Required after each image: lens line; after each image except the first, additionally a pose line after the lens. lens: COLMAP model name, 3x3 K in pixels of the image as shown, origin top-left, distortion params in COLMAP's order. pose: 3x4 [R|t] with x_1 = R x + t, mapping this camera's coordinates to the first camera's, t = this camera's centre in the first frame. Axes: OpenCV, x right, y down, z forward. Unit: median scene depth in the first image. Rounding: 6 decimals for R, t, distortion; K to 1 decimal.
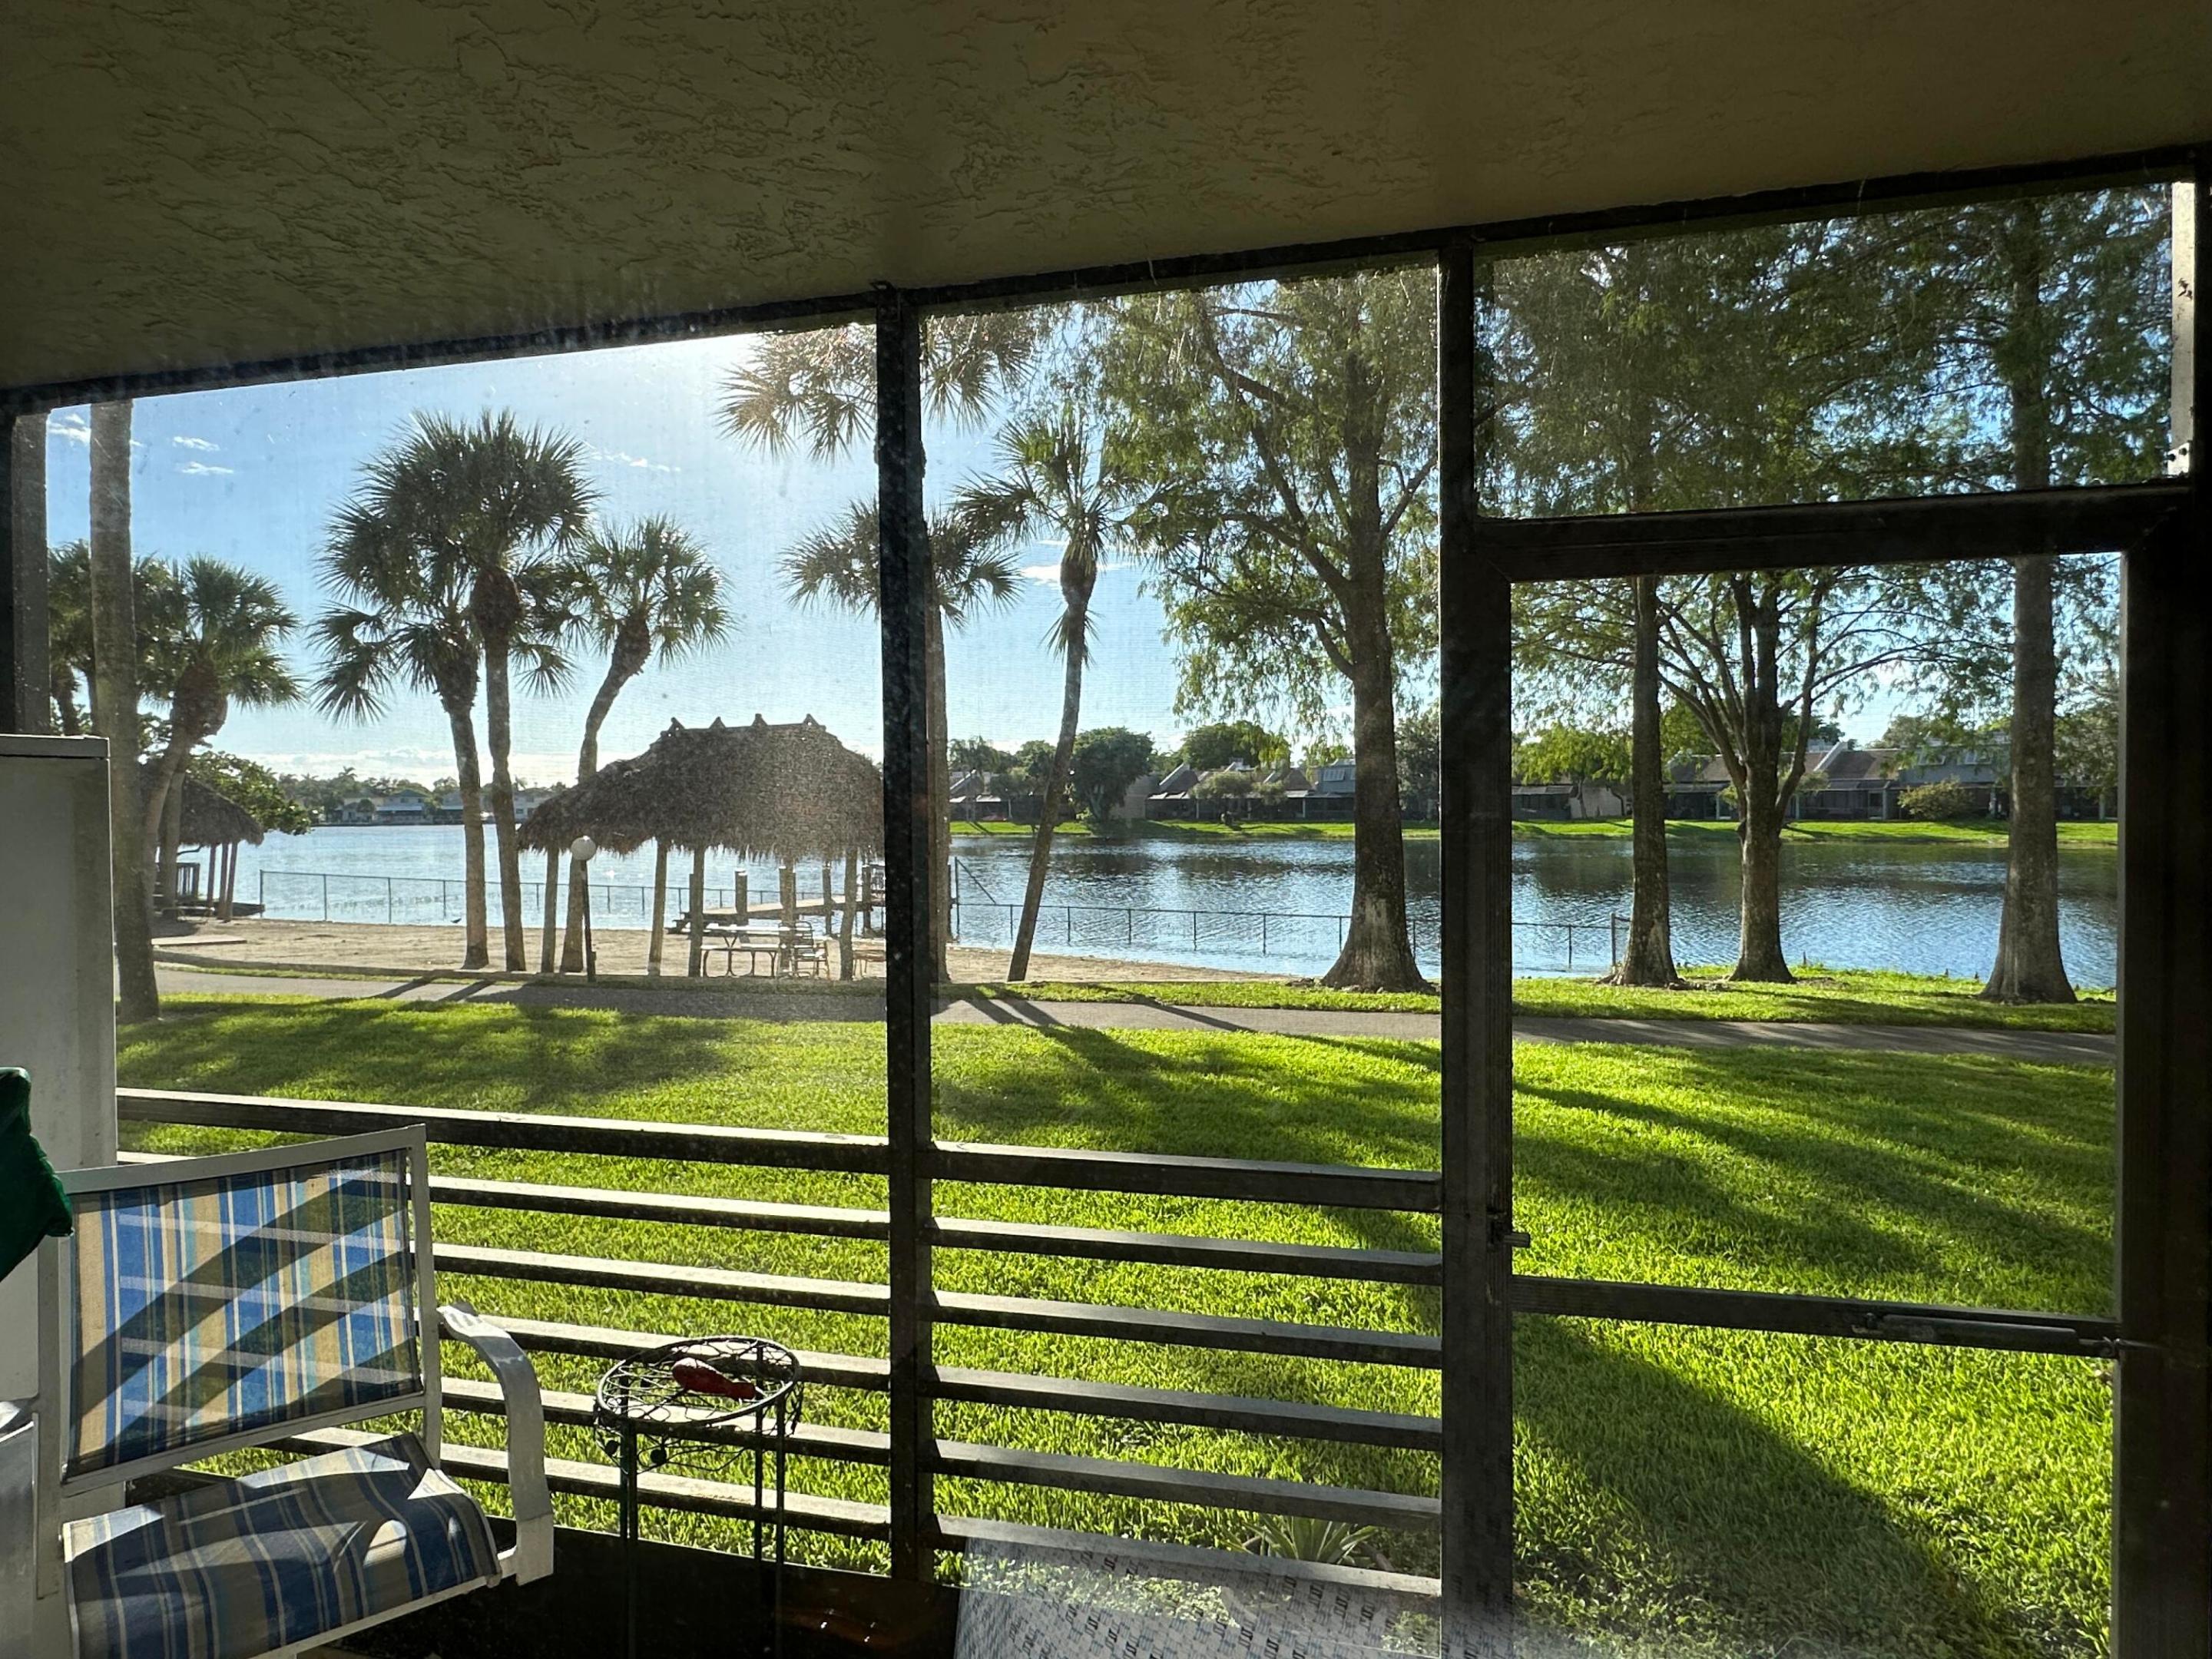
lens RADIAL K [[1280.4, 0, 1106.0], [0, 1280.4, 829.5], [0, 0, 1]] dist [0.006713, 0.001113]
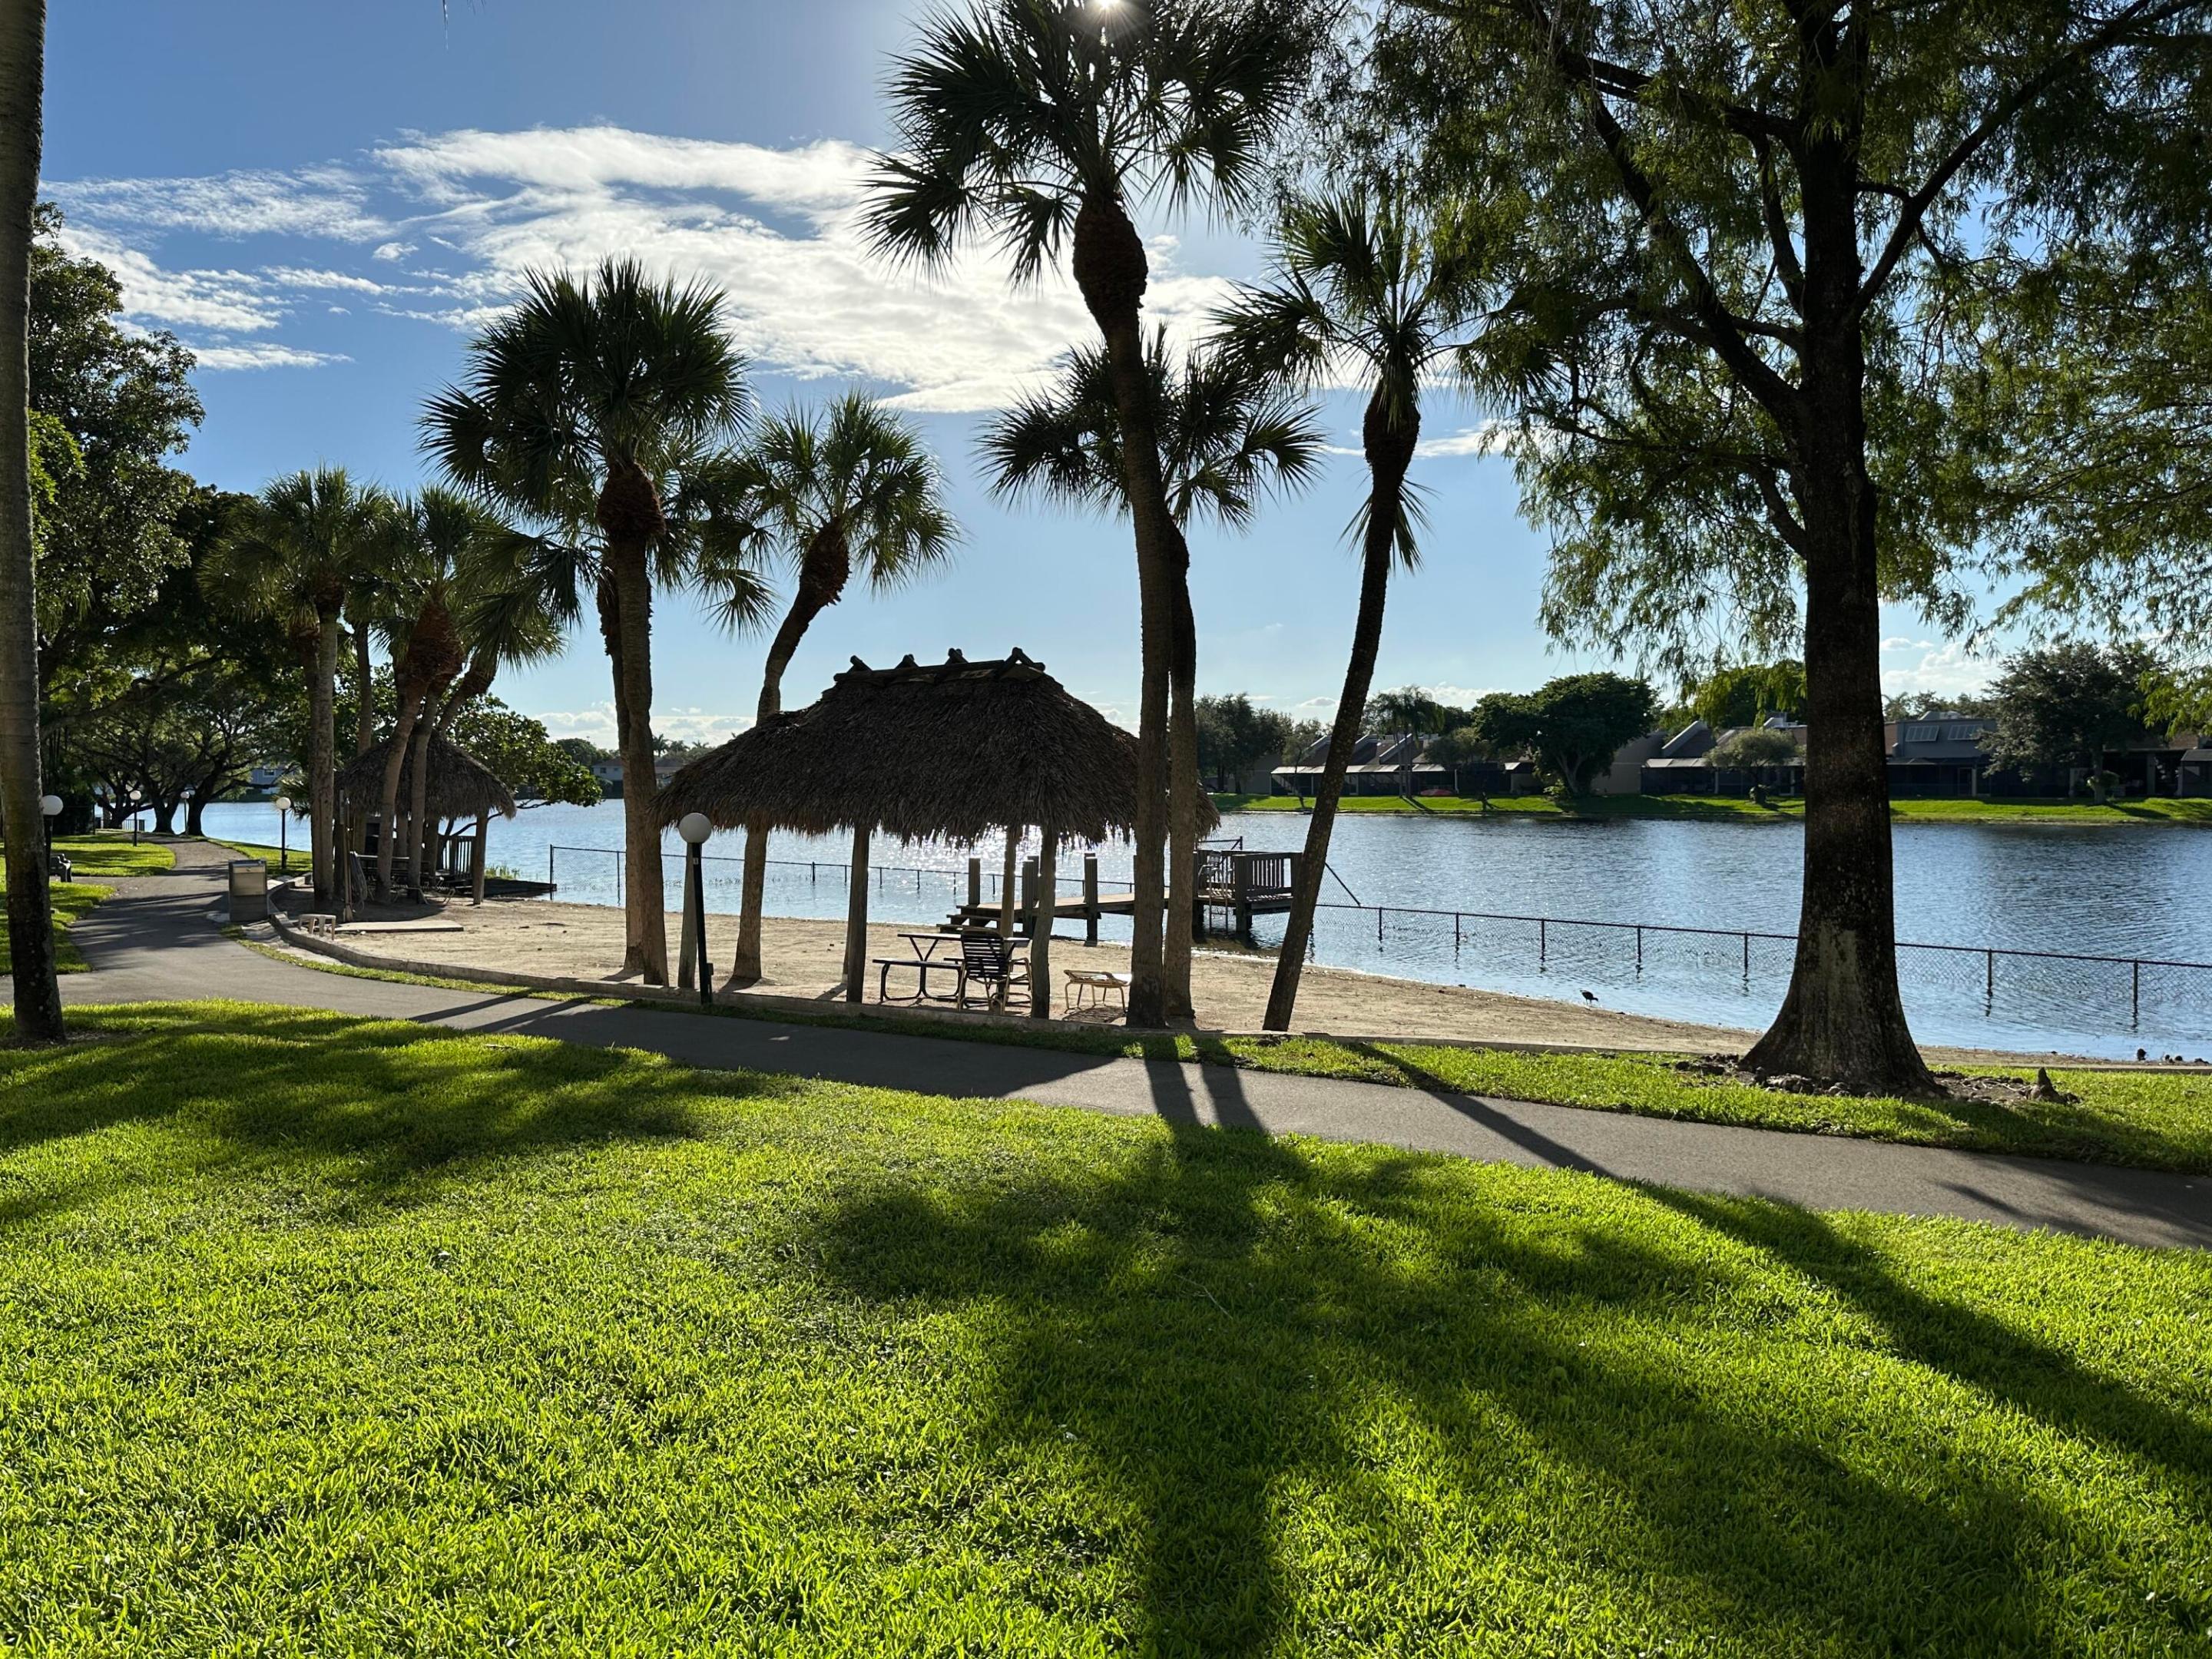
lens RADIAL K [[1544.4, 0, 1106.0], [0, 1544.4, 829.5], [0, 0, 1]] dist [0.160813, -0.308878]
pose [[0.953224, 0.012303, -0.302016, 0.084914], [-0.007643, 0.999833, 0.016609, -0.000903], [0.302170, -0.013523, 0.953158, 0.163639]]
